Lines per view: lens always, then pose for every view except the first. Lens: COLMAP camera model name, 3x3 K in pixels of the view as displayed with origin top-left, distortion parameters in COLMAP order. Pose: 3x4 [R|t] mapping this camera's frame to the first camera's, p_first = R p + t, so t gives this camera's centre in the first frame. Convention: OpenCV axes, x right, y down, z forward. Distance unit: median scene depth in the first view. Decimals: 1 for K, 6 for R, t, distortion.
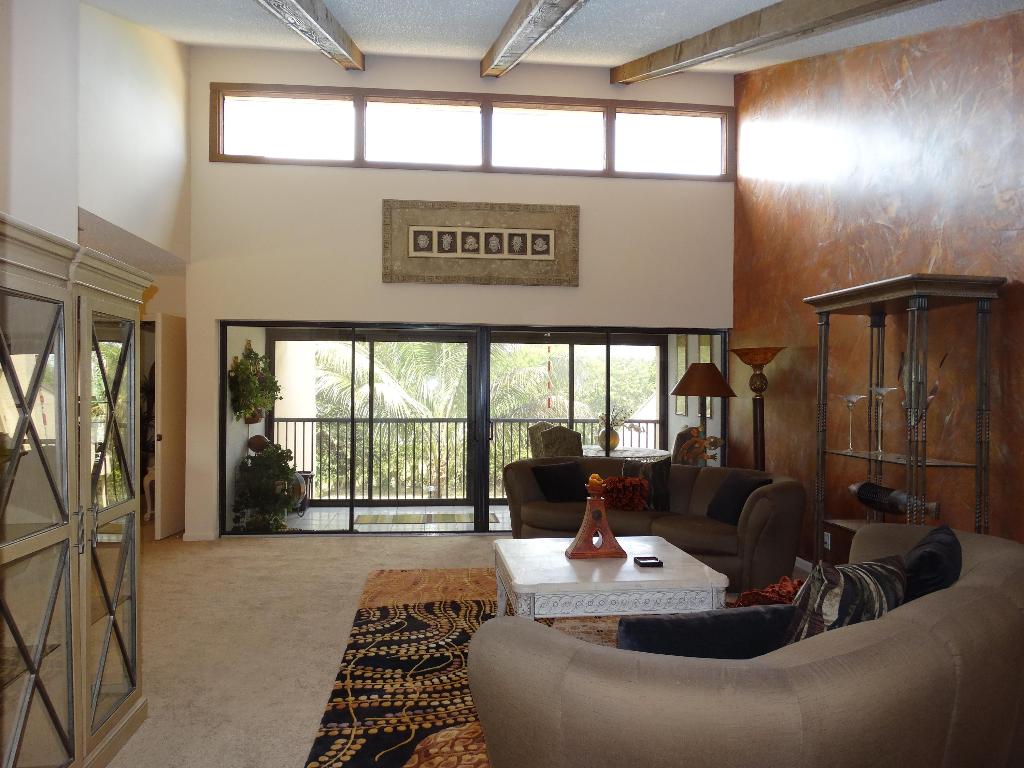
lens RADIAL K [[732.0, 0, 508.1], [0, 732.0, 382.7], [0, 0, 1]] dist [0.012979, -0.004187]
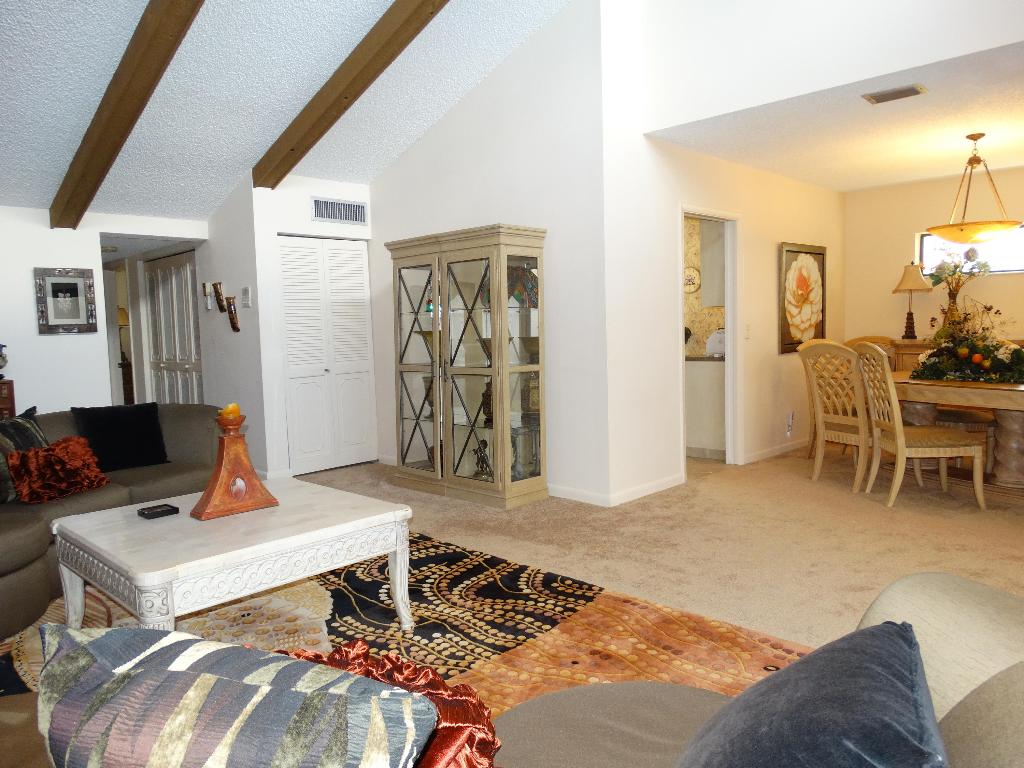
lens RADIAL K [[732.0, 0, 510.4], [0, 732.0, 377.6], [0, 0, 1]] dist [0.012979, -0.004187]
pose [[-0.776807, 0.063715, -0.626507, 0.213624], [0.028348, 0.997398, 0.066286, 0.033788], [0.629101, 0.033731, -0.776592, 1.028277]]
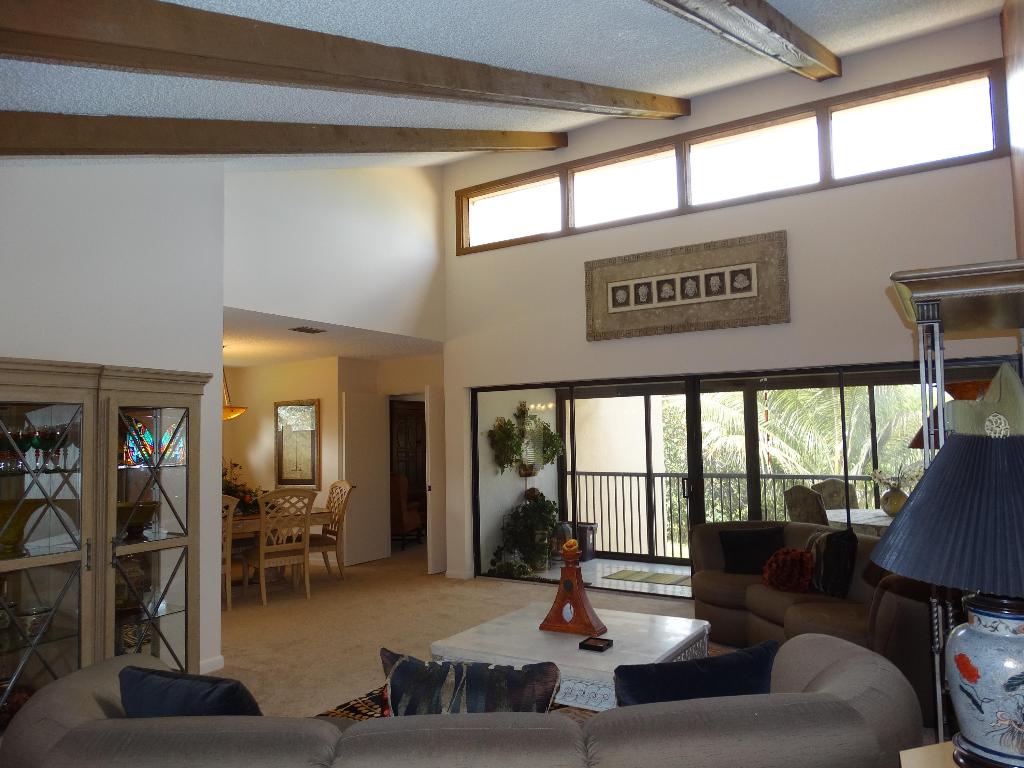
lens RADIAL K [[732.0, 0, 516.0], [0, 732.0, 385.8], [0, 0, 1]] dist [0.012979, -0.004187]
pose [[0.788355, -0.064564, -0.611823, 0.375917], [0.025466, 0.997050, -0.072402, -0.002362], [0.614693, 0.041498, 0.787674, 0.129773]]
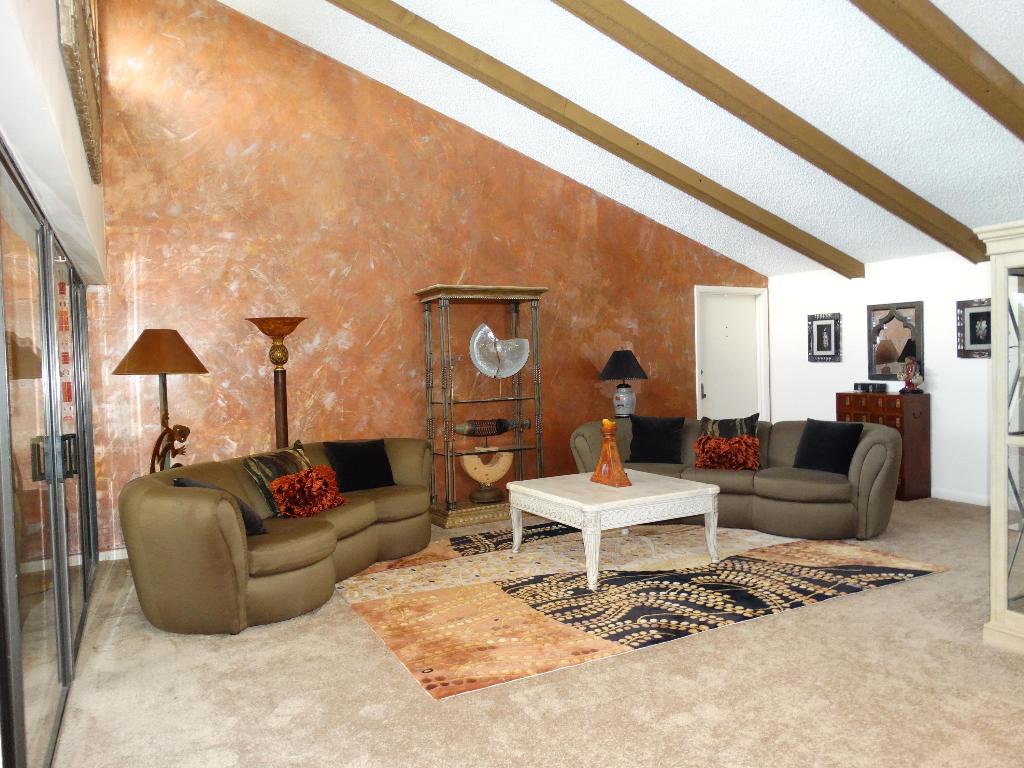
lens RADIAL K [[732.0, 0, 512.3], [0, 732.0, 386.6], [0, 0, 1]] dist [0.012979, -0.004187]
pose [[-0.370883, -0.020891, 0.928445, -0.567919], [0.024206, 0.999190, 0.032152, 0.016667], [-0.928364, 0.034398, -0.370077, 0.940851]]
